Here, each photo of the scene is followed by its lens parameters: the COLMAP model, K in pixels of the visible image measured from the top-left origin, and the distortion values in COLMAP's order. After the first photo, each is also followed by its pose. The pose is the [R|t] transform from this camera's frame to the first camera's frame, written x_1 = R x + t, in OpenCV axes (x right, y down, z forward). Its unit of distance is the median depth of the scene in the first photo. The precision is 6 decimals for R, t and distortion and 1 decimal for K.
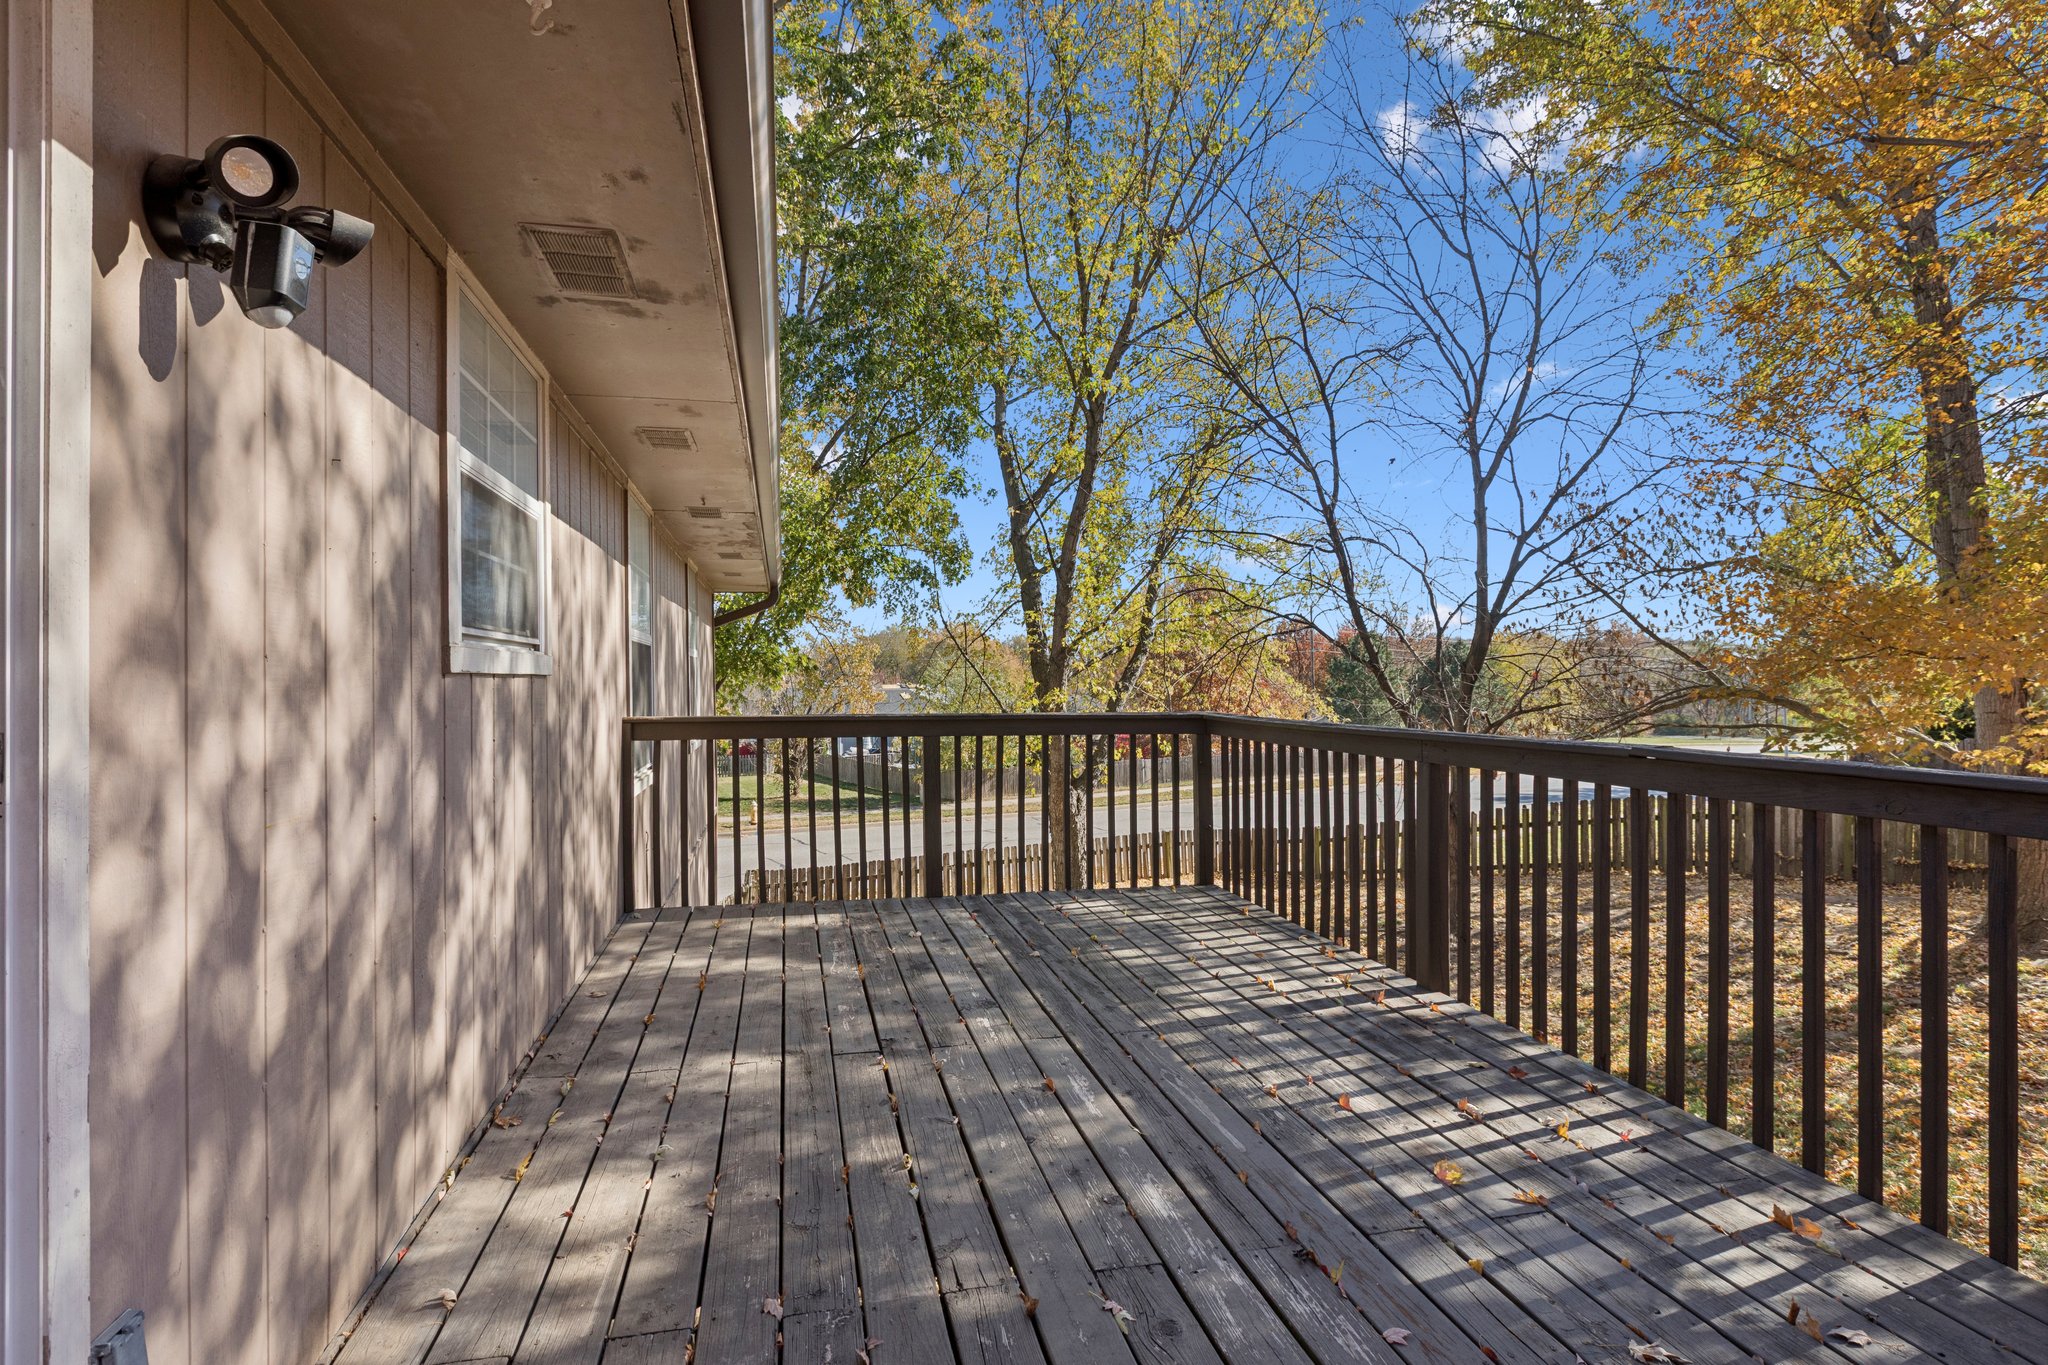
lens RADIAL K [[968.4, 0, 1039.0], [0, 968.4, 677.1], [0, 0, 1]] dist [0.000362, -0.000435]
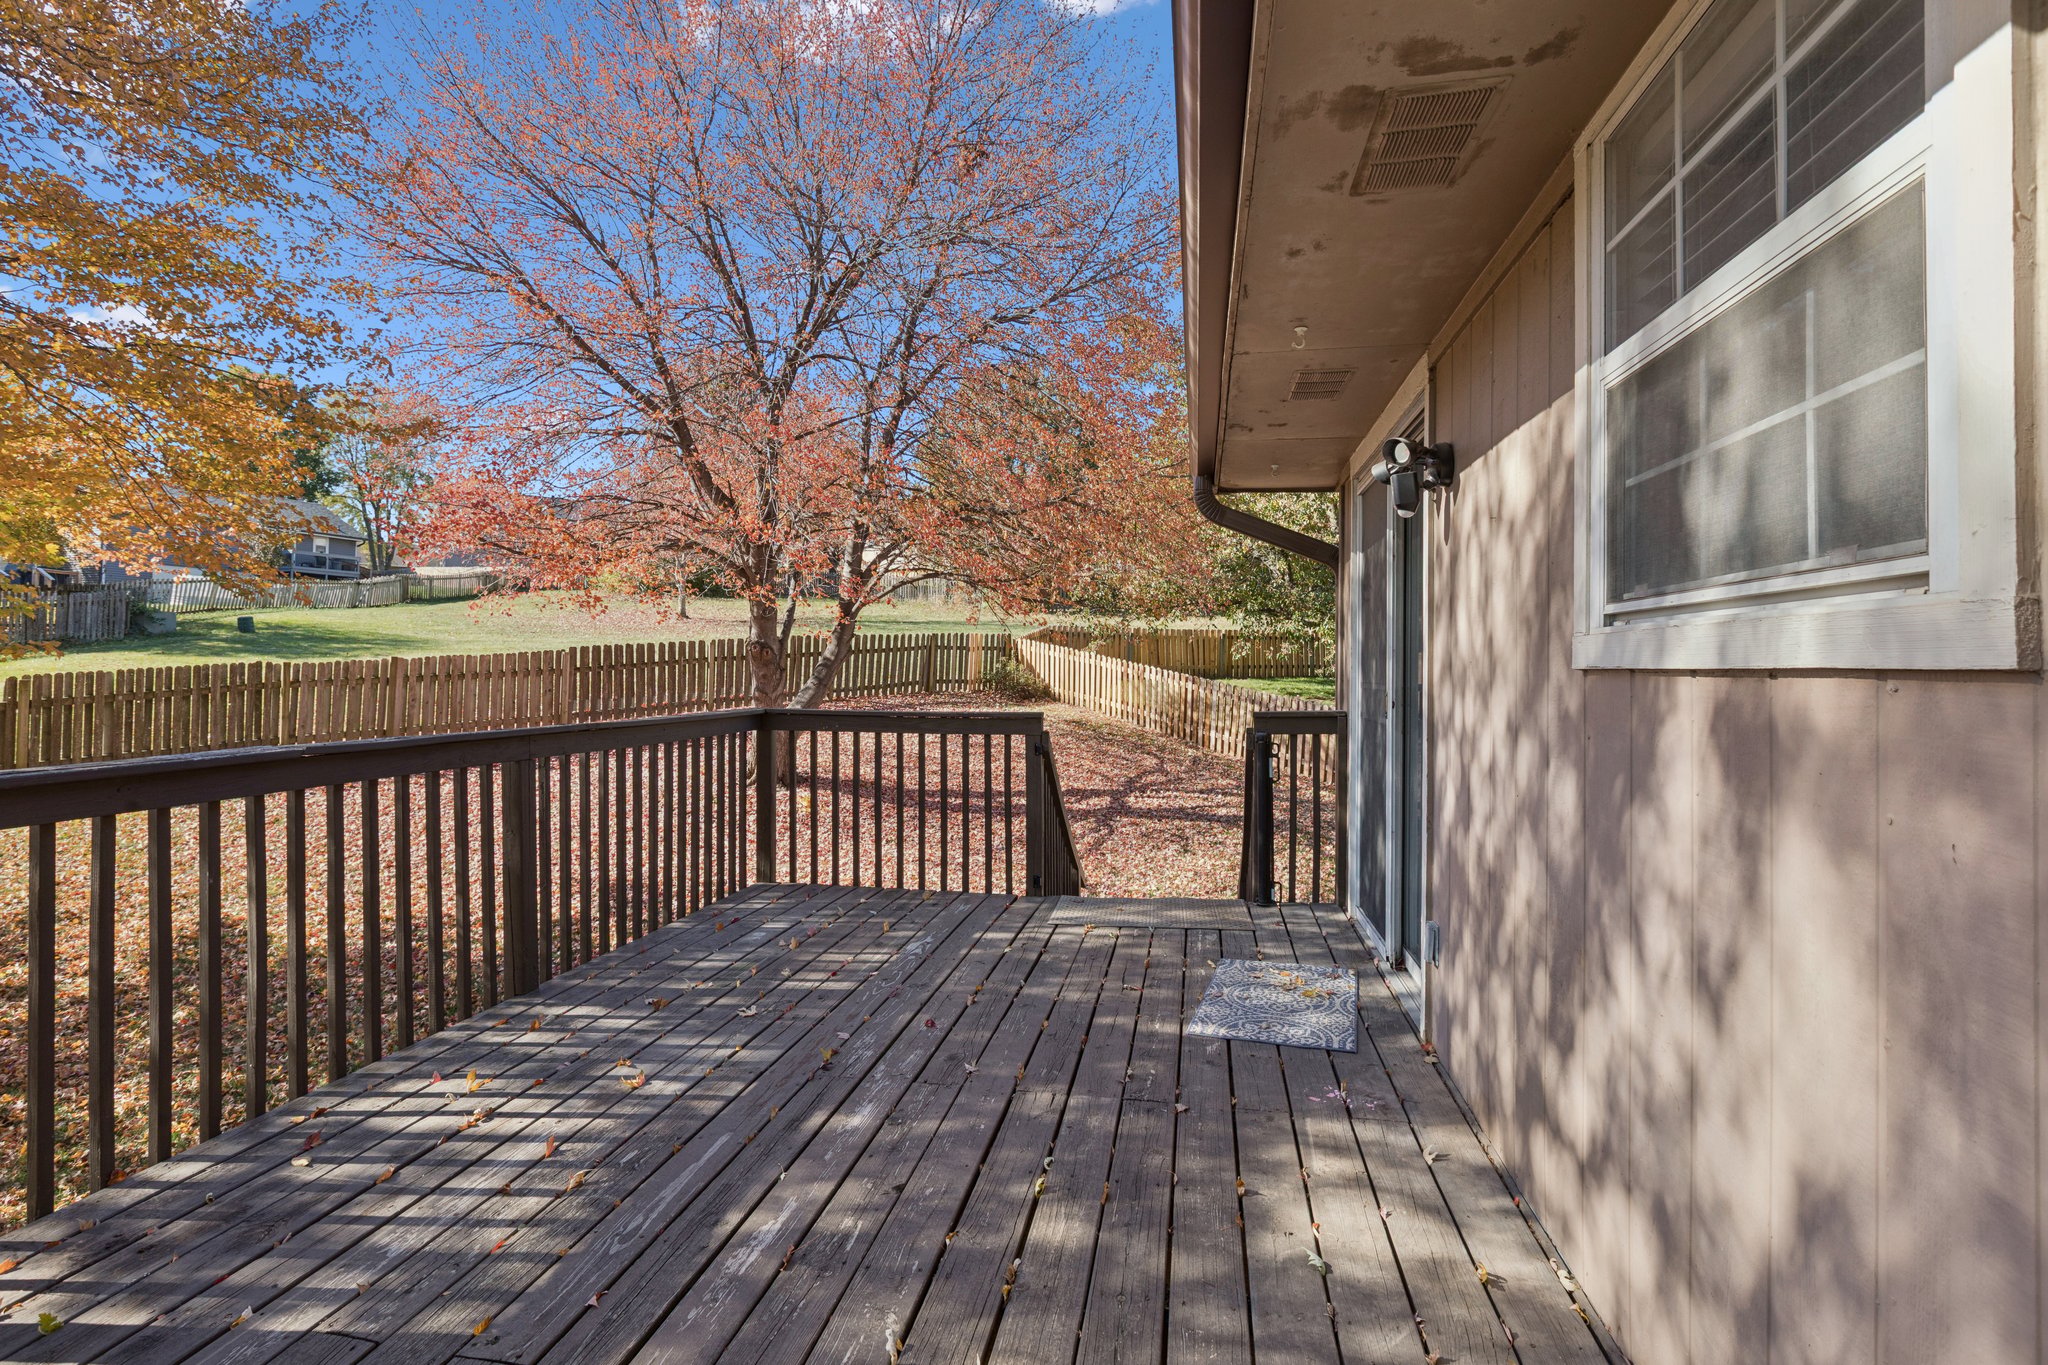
lens RADIAL K [[968.4, 0, 1032.8], [0, 968.4, 676.4], [0, 0, 1]] dist [0.000362, -0.000435]
pose [[-0.909352, -0.002050, 0.416022, -0.475450], [0.000254, 0.999985, 0.005482, 0.003584], [-0.416027, 0.005090, -0.909338, 1.699409]]
